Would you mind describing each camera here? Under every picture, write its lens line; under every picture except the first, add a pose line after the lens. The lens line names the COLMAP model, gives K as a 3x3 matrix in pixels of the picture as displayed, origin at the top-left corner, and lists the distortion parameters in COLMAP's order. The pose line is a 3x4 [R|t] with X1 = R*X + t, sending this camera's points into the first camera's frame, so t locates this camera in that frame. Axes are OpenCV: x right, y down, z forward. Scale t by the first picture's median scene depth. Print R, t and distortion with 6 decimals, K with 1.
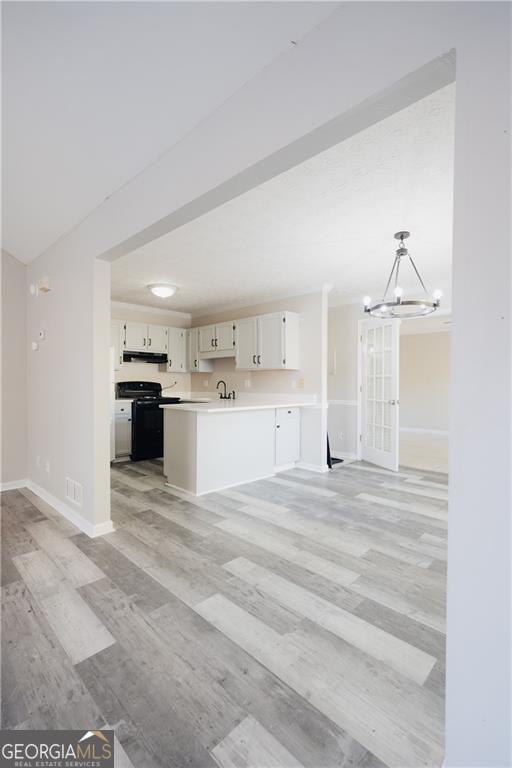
lens RADIAL K [[351.5, 0, 257.0], [0, 351.5, 382.3], [0, 0, 1]] dist [0.000124, 0.000006]
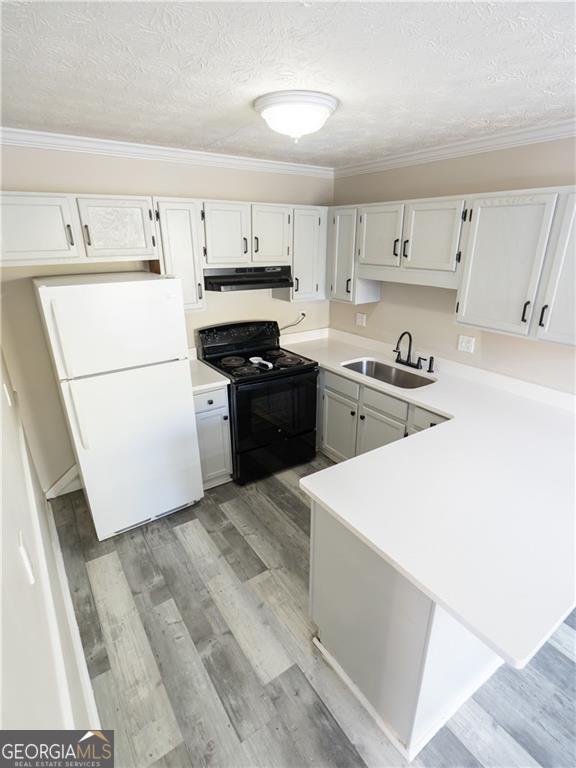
lens RADIAL K [[391.0, 0, 289.4], [0, 391.0, 386.6], [0, 0, 1]] dist [-0.002515, -0.000271]
pose [[0.982378, 0.063841, -0.175664, -0.159636], [0.003055, 0.934246, 0.356617, -0.124797], [0.186880, -0.350869, 0.917587, 0.468299]]
